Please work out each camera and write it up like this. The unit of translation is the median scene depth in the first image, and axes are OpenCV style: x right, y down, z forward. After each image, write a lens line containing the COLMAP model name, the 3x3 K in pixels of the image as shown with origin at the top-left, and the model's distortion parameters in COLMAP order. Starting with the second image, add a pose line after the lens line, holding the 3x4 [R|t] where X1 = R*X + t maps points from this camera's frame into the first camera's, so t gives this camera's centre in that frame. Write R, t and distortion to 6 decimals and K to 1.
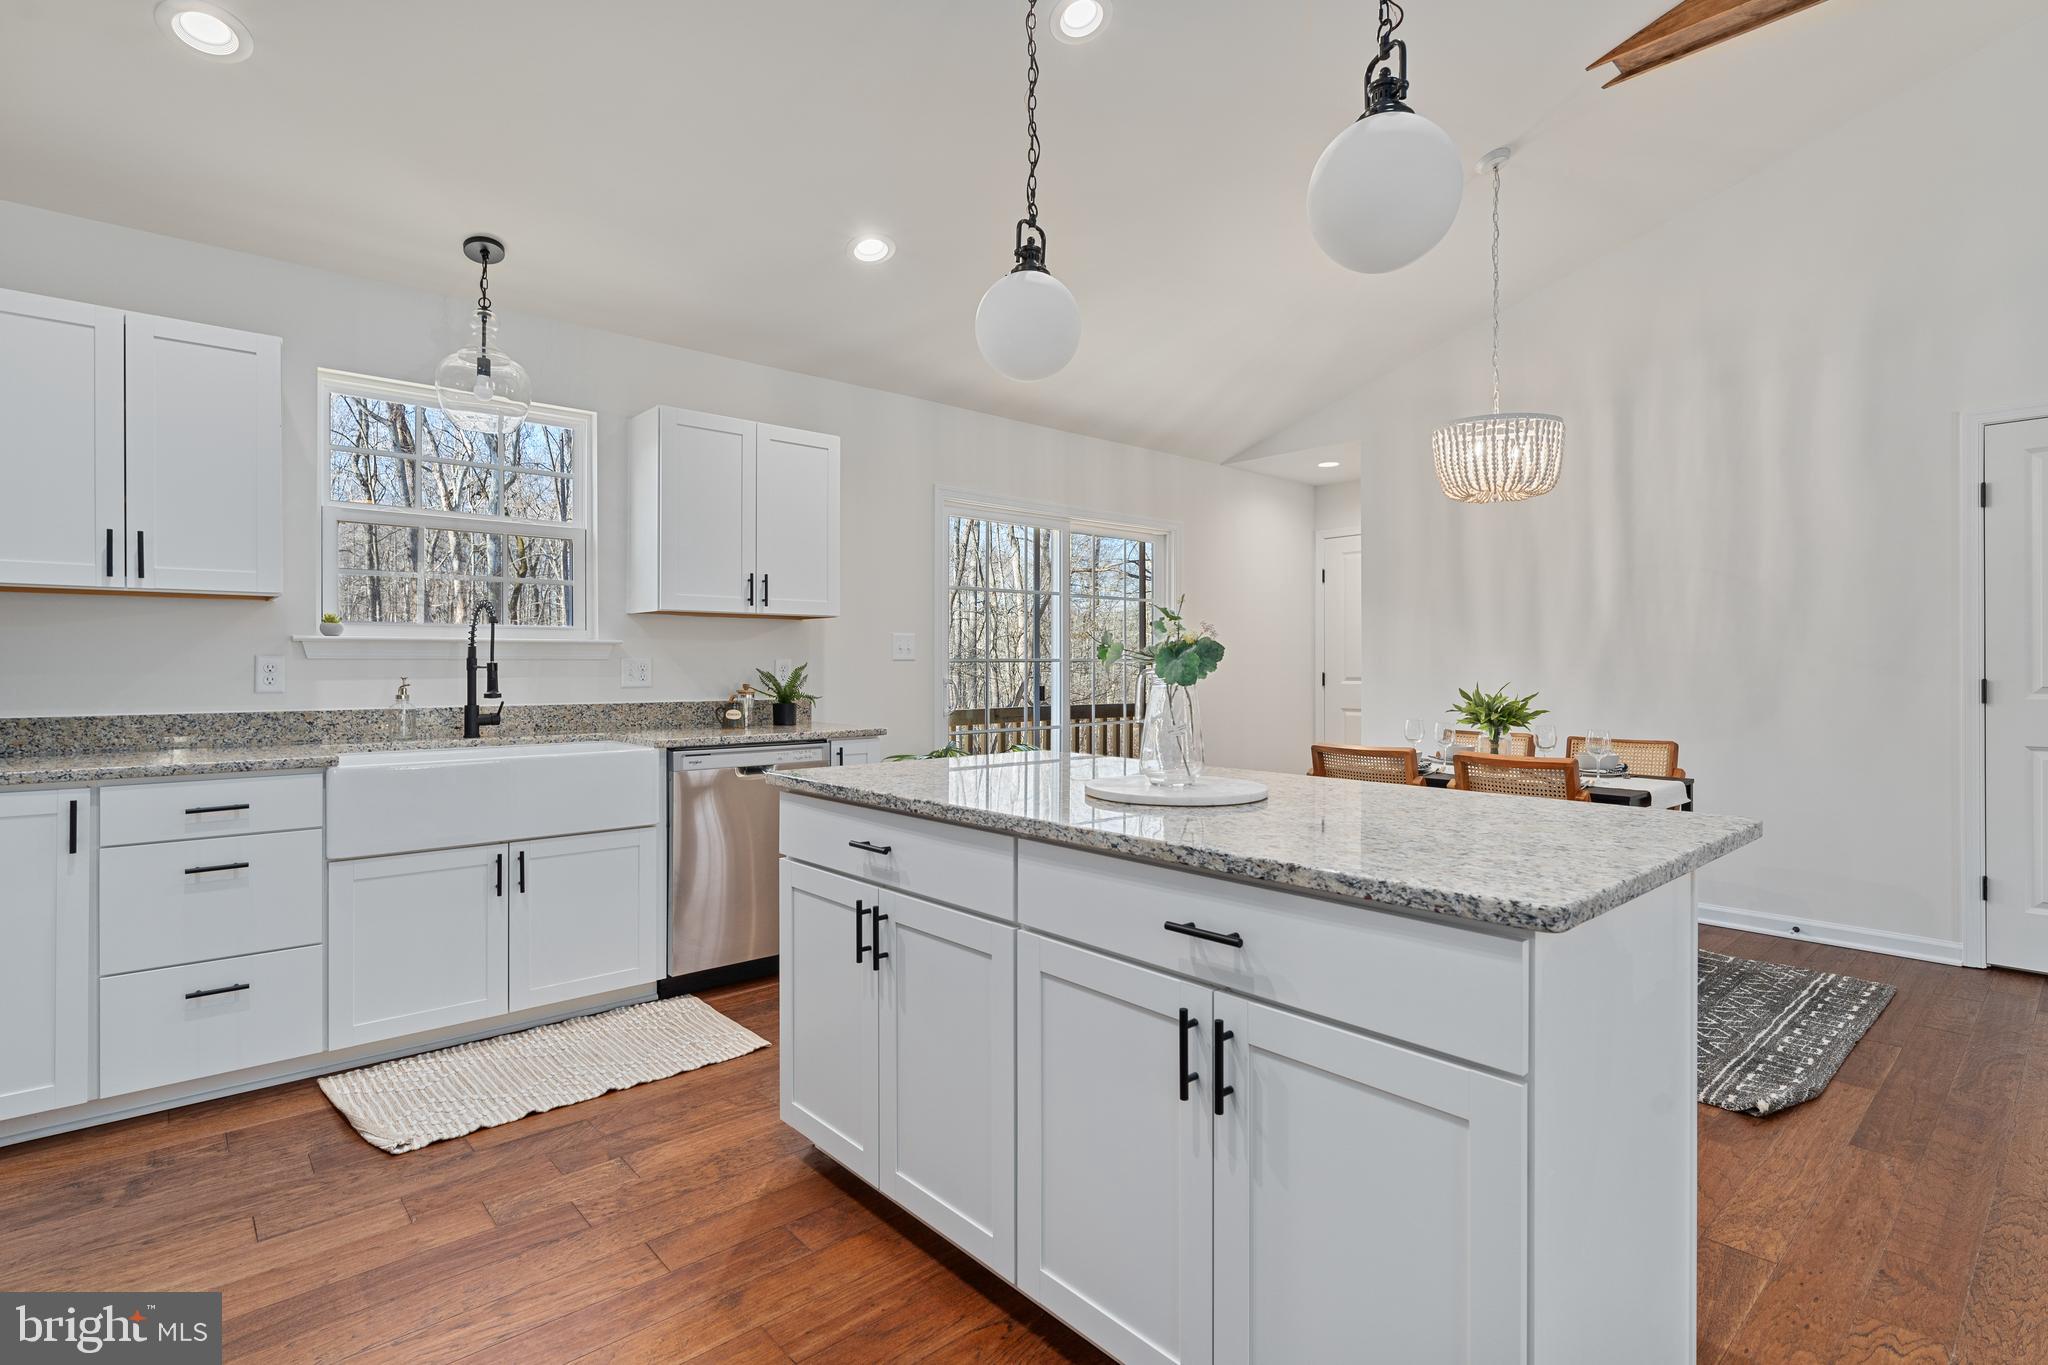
lens RADIAL K [[981.2, 0, 1025.0], [0, 981.2, 663.9], [0, 0, 1]] dist [0.002761, -0.001319]
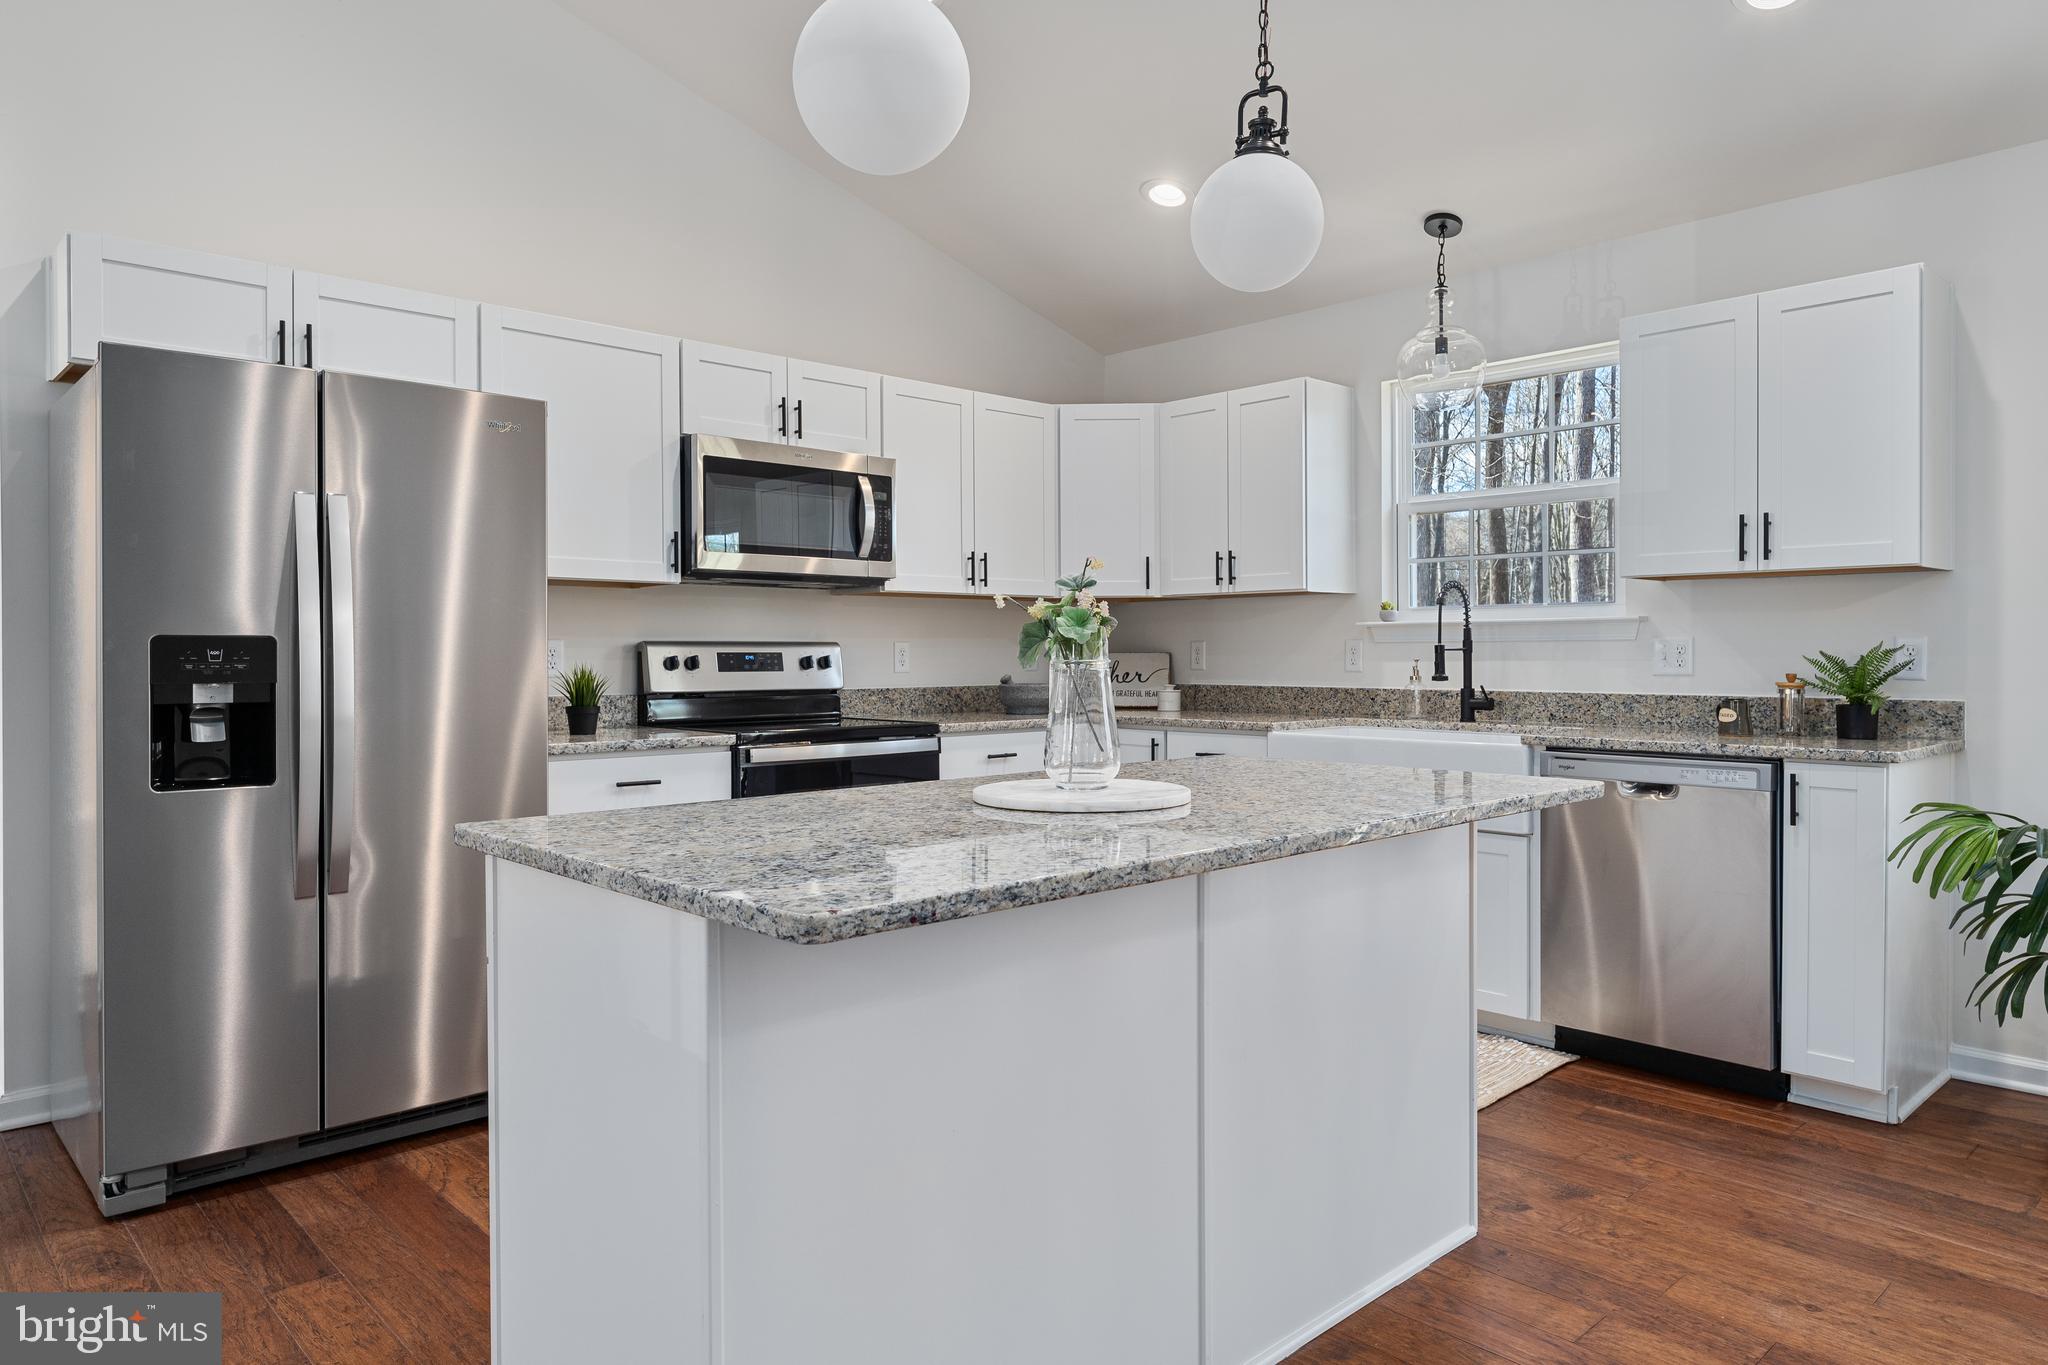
lens RADIAL K [[1302.2, 0, 1033.4], [0, 1302.2, 662.8], [0, 0, 1]] dist [0.000742, 0.000678]
pose [[0.030242, 0.007801, -0.999512, 0.811347], [0.003210, 0.999964, 0.007901, 0.005250], [0.999537, -0.003447, 0.030216, 0.598583]]
